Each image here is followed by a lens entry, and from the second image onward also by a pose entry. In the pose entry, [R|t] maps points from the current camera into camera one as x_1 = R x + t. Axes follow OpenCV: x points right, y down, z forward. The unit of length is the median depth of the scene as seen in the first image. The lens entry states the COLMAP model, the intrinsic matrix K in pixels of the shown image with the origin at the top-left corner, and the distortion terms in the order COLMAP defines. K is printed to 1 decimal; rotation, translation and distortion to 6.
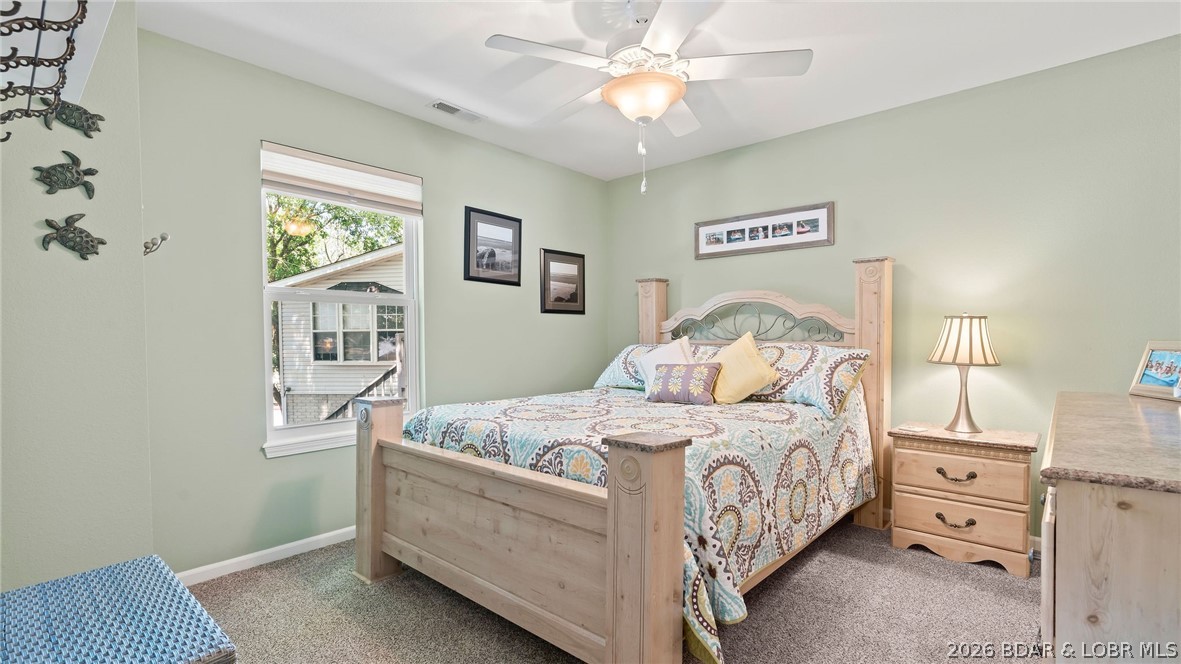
lens RADIAL K [[528.2, 0, 579.8], [0, 528.2, 333.8], [0, 0, 1]] dist [-0.001652, 0.000464]
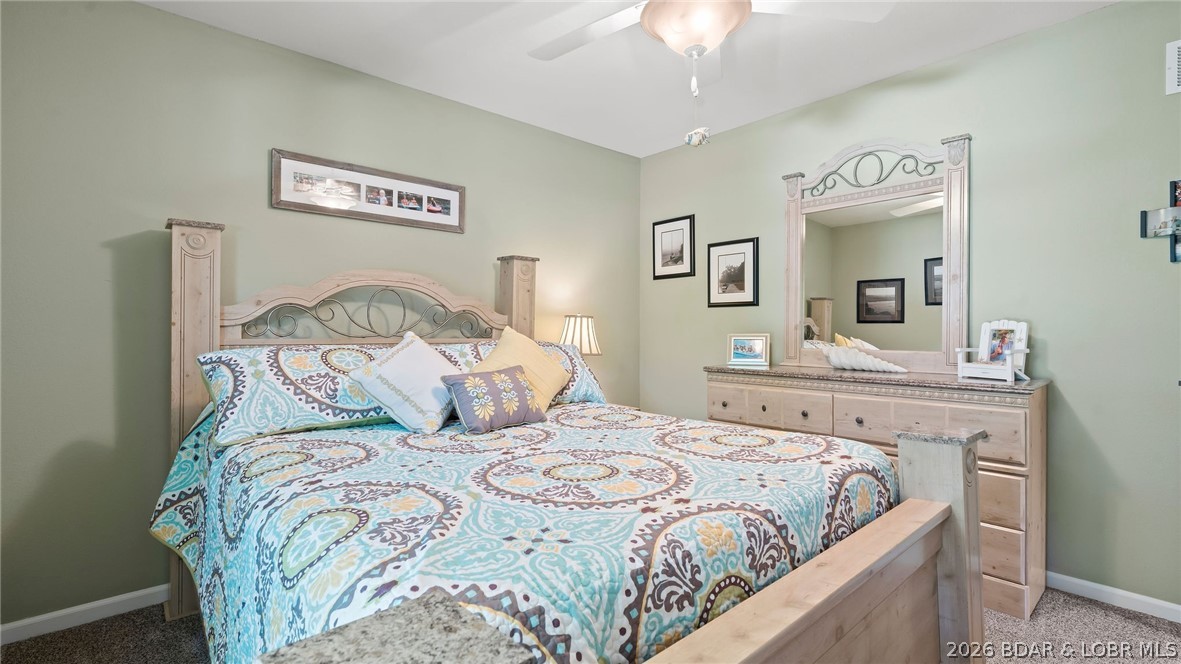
lens RADIAL K [[528.2, 0, 579.8], [0, 528.2, 333.8], [0, 0, 1]] dist [-0.001652, 0.000464]
pose [[0.111672, -0.005847, 0.993728, -0.410057], [-0.002623, 0.999977, 0.006179, 0.001795], [-0.993742, -0.003297, 0.111655, 0.669796]]
